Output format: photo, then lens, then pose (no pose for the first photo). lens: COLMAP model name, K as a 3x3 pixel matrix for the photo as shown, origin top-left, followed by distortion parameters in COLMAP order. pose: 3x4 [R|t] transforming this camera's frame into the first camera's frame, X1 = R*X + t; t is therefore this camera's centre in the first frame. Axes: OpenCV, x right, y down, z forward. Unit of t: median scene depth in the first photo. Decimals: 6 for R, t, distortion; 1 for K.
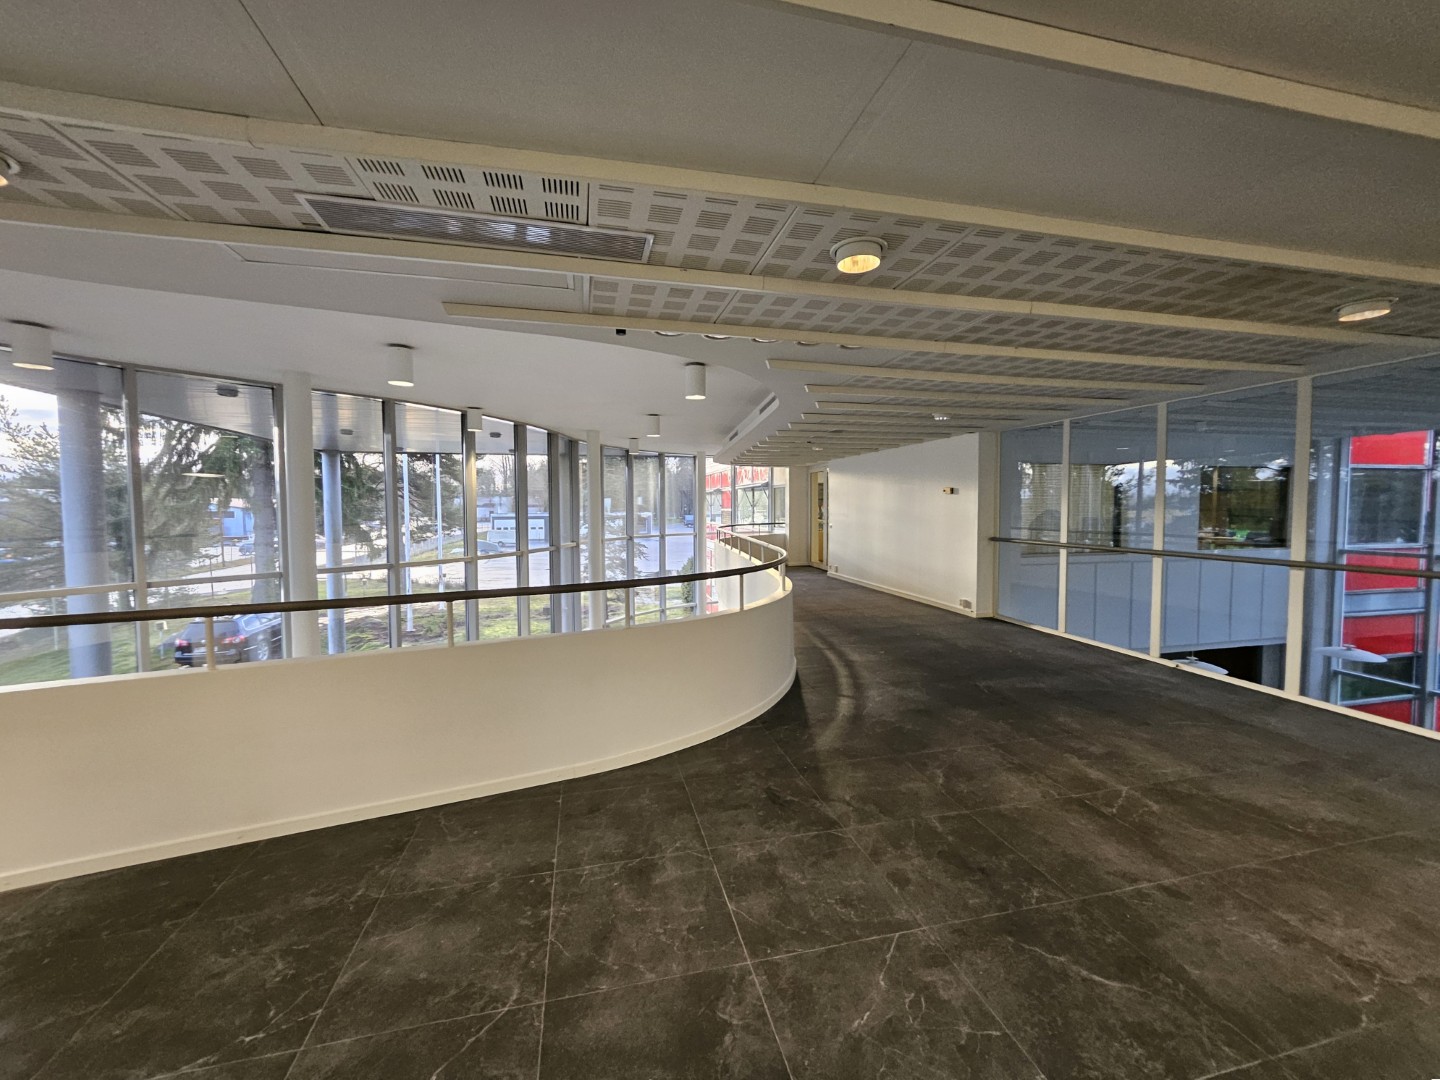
lens RADIAL K [[580.8, 0, 724.5], [0, 580.8, 536.2], [0, 0, 1]] dist [-0.003018, 0.000107]
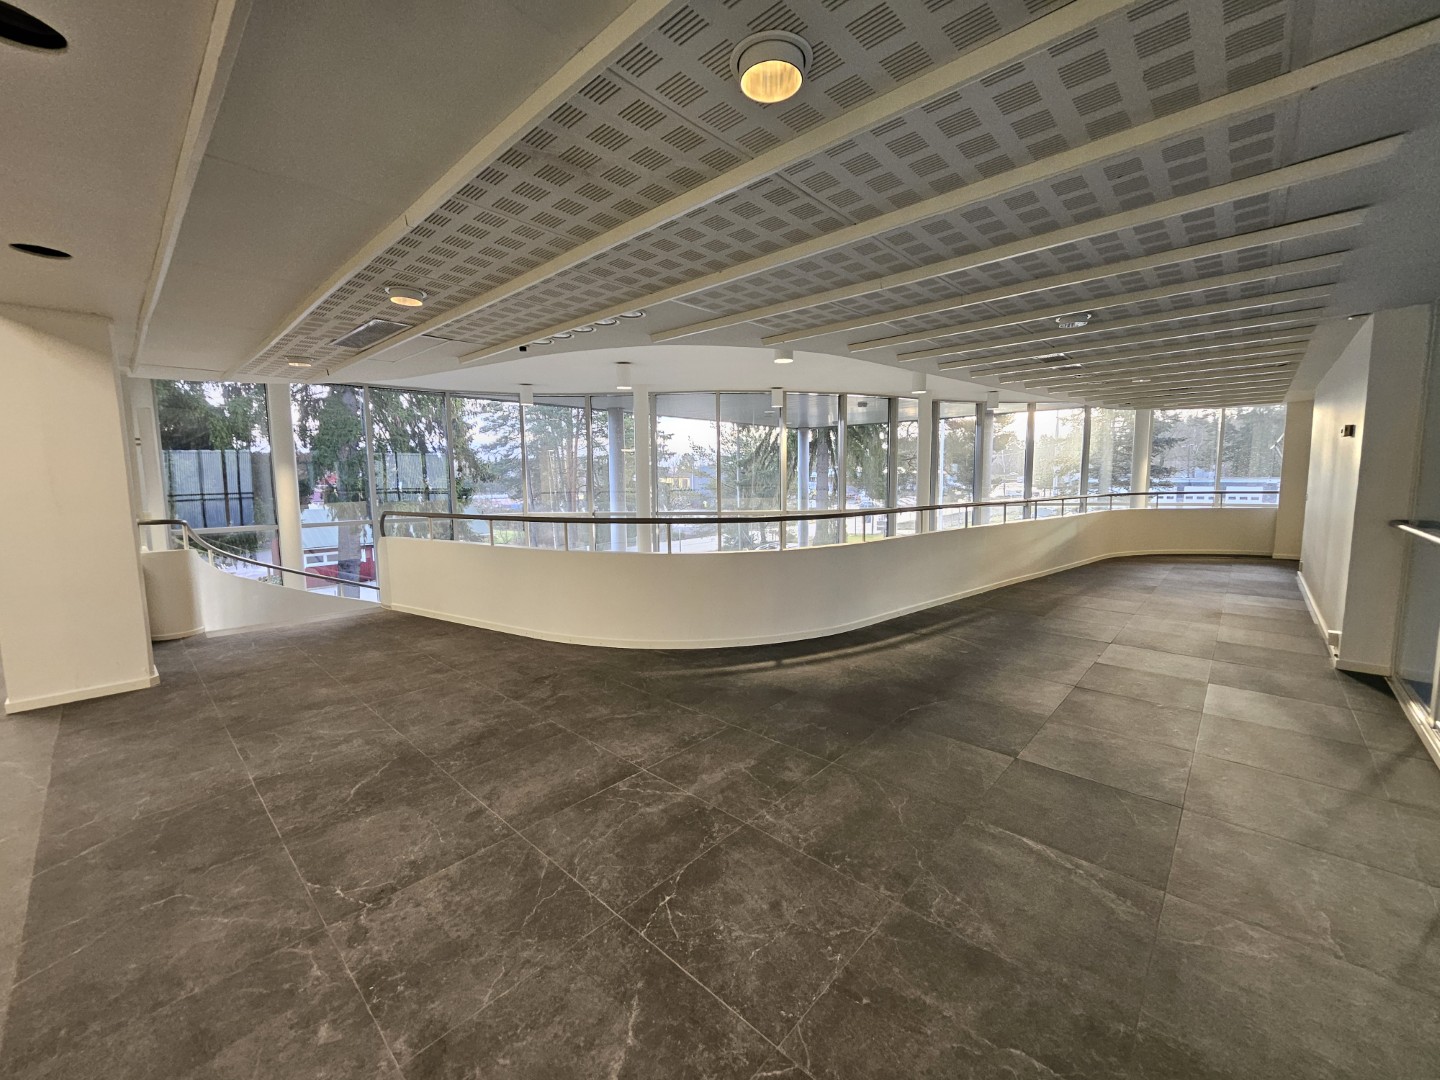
lens RADIAL K [[580.8, 0, 723.4], [0, 580.8, 538.3], [0, 0, 1]] dist [-0.003018, 0.000107]
pose [[0.544851, 0.083182, -0.834397, 1.484490], [-0.033224, 0.996428, 0.077641, 0.000445], [0.837874, -0.014581, 0.545668, 0.632493]]
